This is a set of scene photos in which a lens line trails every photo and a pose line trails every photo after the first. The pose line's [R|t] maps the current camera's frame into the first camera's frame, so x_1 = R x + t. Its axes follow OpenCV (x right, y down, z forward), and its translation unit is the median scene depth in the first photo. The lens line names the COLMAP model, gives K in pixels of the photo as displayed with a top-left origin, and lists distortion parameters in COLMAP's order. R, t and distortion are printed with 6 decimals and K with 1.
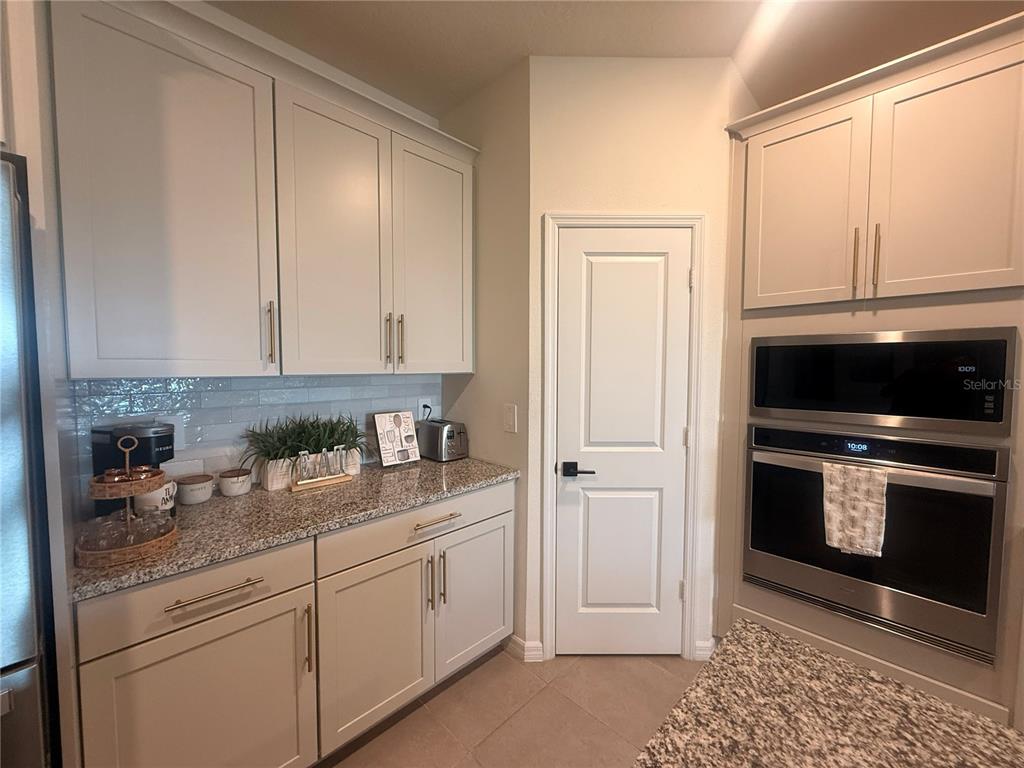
lens RADIAL K [[407.8, 0, 512.0], [0, 407.8, 384.0], [0, 0, 1]] dist [-0.001739, 0.000055]
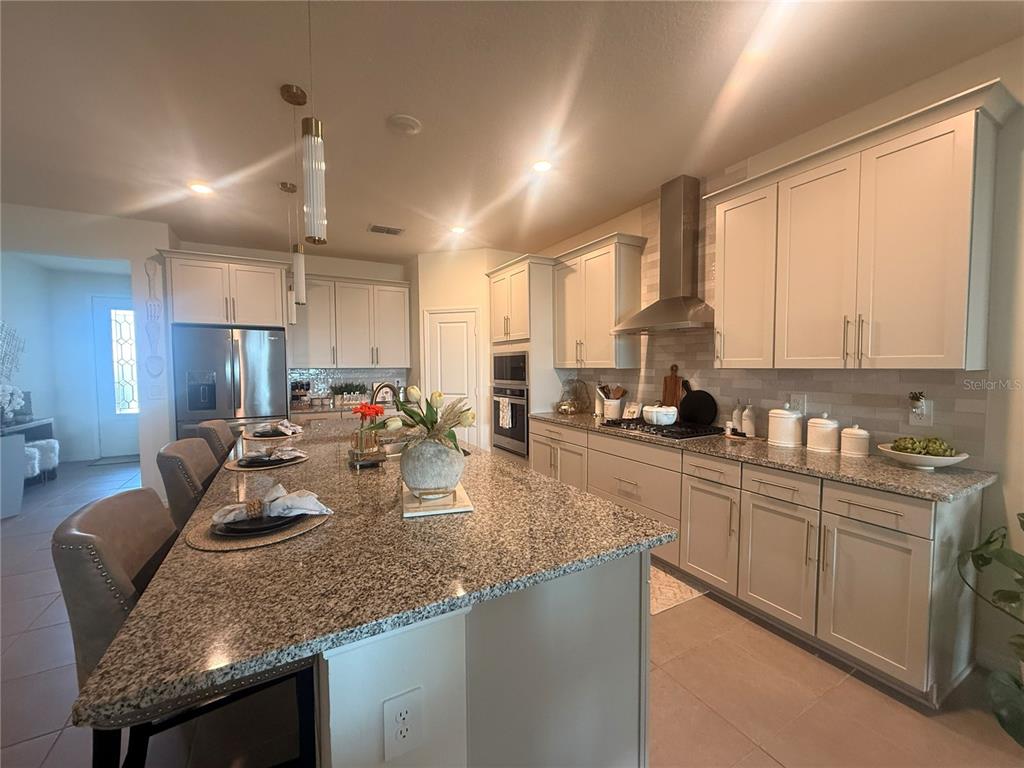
lens RADIAL K [[407.8, 0, 512.0], [0, 407.8, 384.0], [0, 0, 1]] dist [-0.001739, 0.000055]
pose [[0.961421, 0.003994, -0.275052, 1.404983], [-0.004926, 0.999984, -0.002698, 0.090705], [0.275037, 0.003949, 0.961426, -1.478804]]
